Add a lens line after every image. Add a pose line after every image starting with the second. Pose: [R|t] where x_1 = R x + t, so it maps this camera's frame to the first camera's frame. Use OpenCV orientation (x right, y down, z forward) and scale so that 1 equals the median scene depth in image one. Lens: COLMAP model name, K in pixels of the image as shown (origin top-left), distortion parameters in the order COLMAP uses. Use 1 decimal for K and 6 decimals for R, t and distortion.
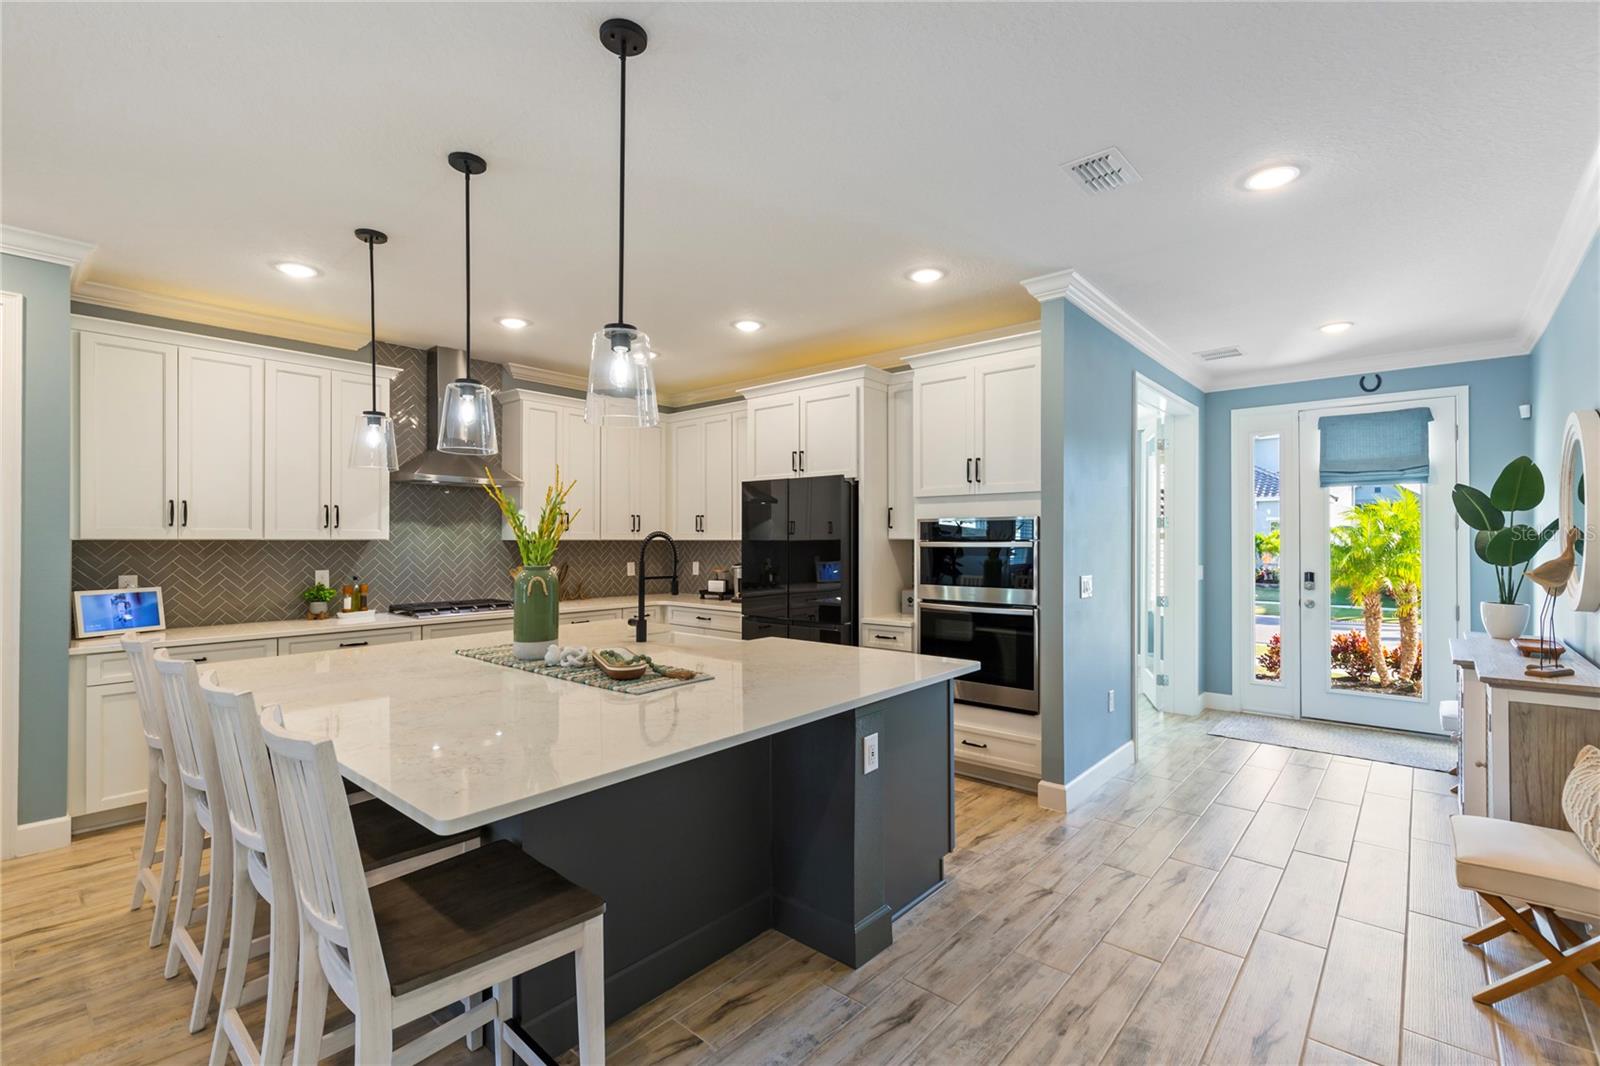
lens RADIAL K [[727.4, 0, 804.2], [0, 727.4, 531.2], [0, 0, 1]] dist [0.007582, -0.000467]
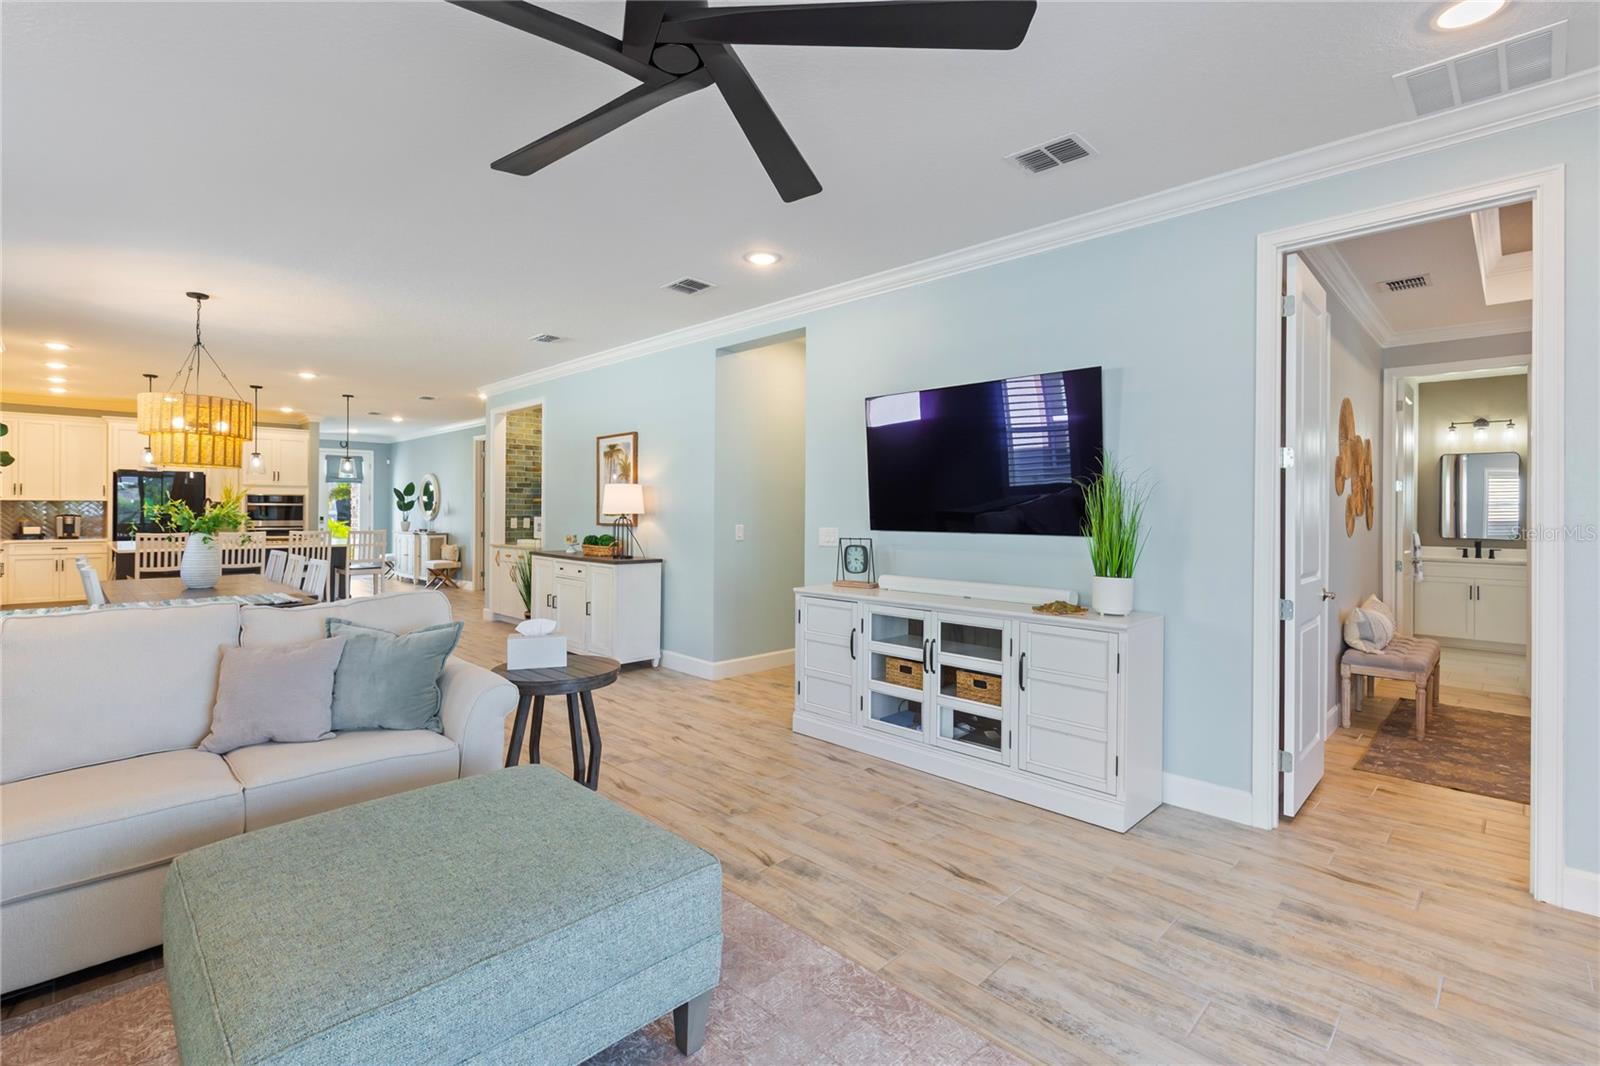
lens RADIAL K [[727.4, 0, 790.8], [0, 727.4, 510.7], [0, 0, 1]] dist [0.007582, -0.000467]
pose [[0.067323, -0.001526, 0.997730, -2.039925], [-0.017014, 0.999852, 0.002677, 0.003091], [-0.997586, -0.017156, 0.067287, -0.929450]]
